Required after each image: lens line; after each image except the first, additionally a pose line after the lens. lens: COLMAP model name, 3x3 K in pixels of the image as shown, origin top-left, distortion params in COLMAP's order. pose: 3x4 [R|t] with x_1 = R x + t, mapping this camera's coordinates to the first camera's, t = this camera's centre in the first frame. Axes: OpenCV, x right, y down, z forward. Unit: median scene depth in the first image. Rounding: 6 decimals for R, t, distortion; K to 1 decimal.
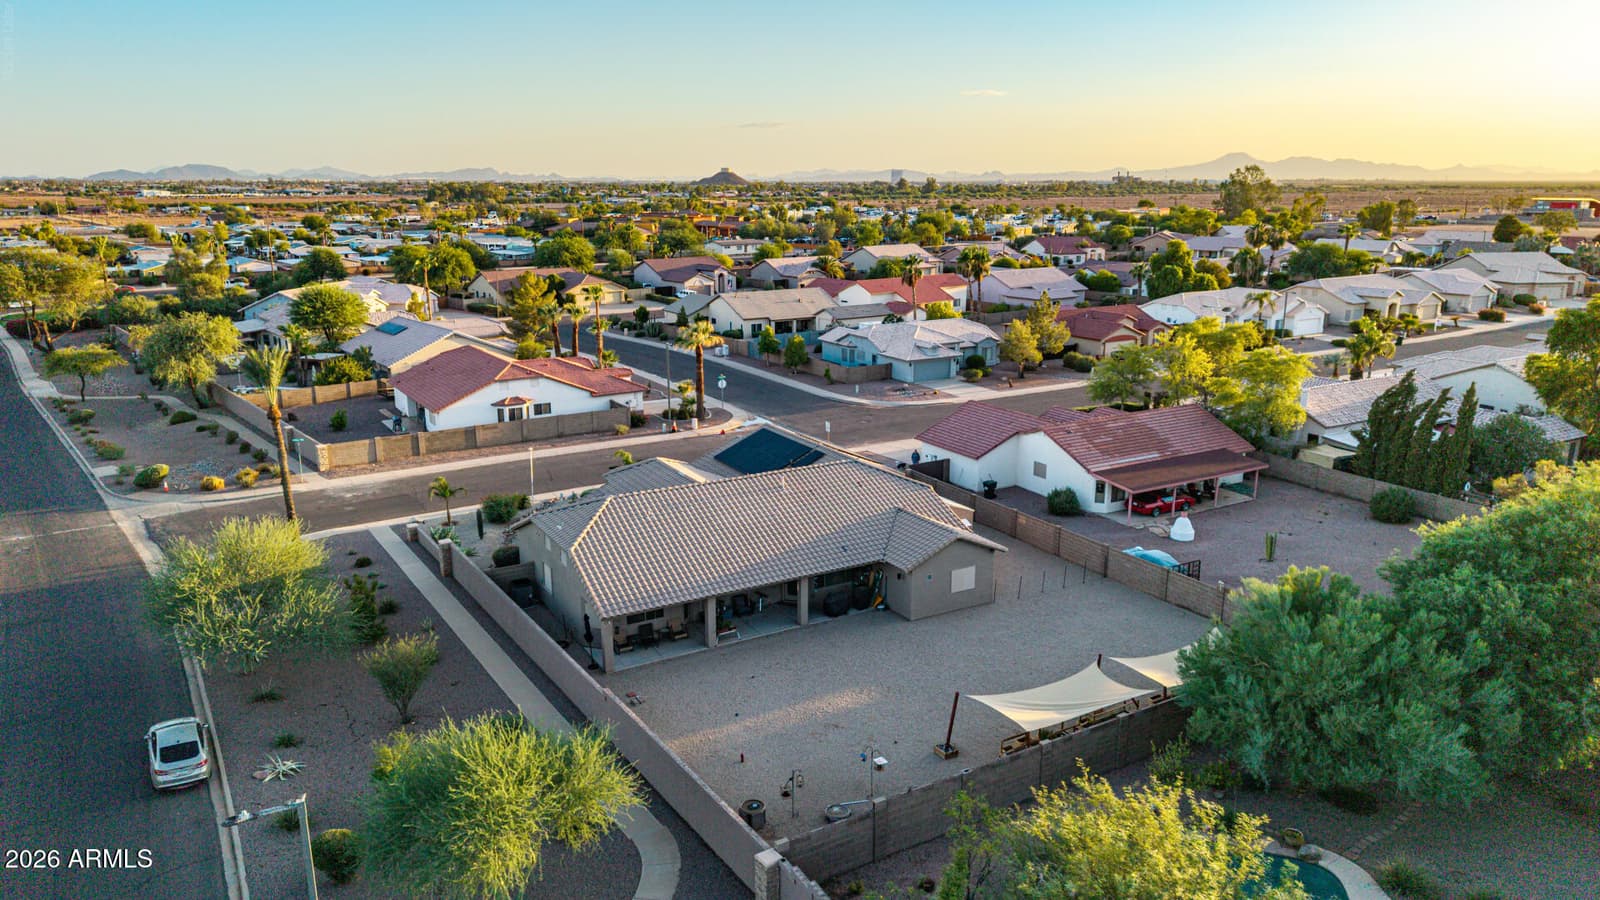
lens RADIAL K [[1118.0, 0, 808.6], [0, 1118.0, 440.2], [0, 0, 1]] dist [0.054938, -0.057829]
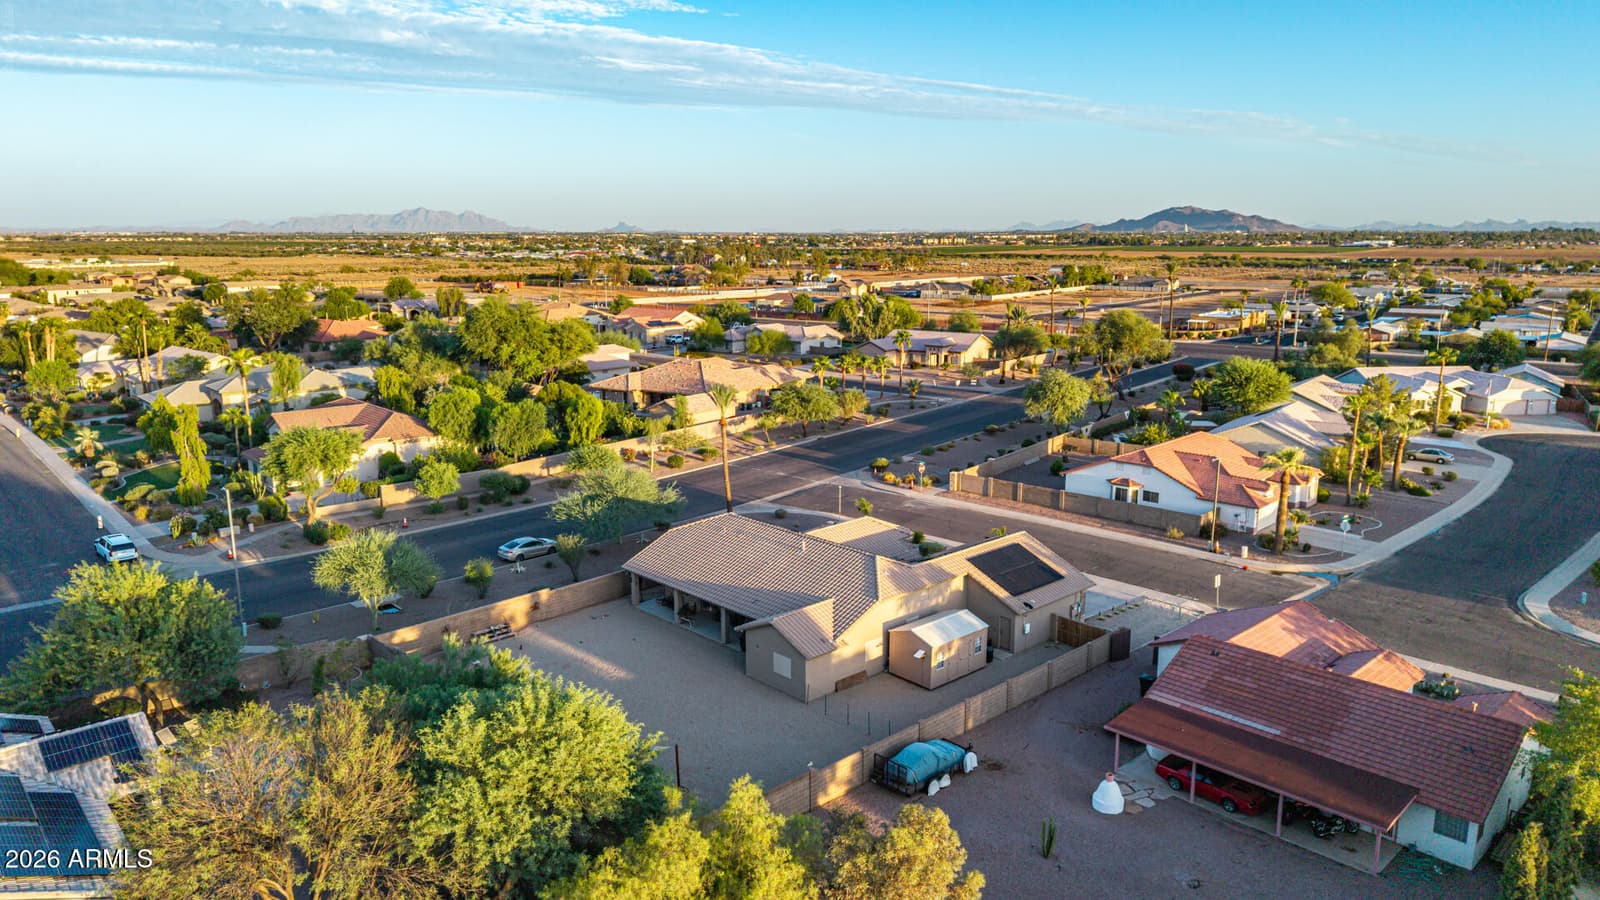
lens RADIAL K [[1118.0, 0, 797.0], [0, 1118.0, 442.0], [0, 0, 1]] dist [0.054938, -0.057829]
pose [[0.198928, 0.186496, -0.962106, 0.917697], [-0.220912, 0.964992, 0.141379, -0.199286], [0.954791, 0.184417, 0.233163, 0.540363]]
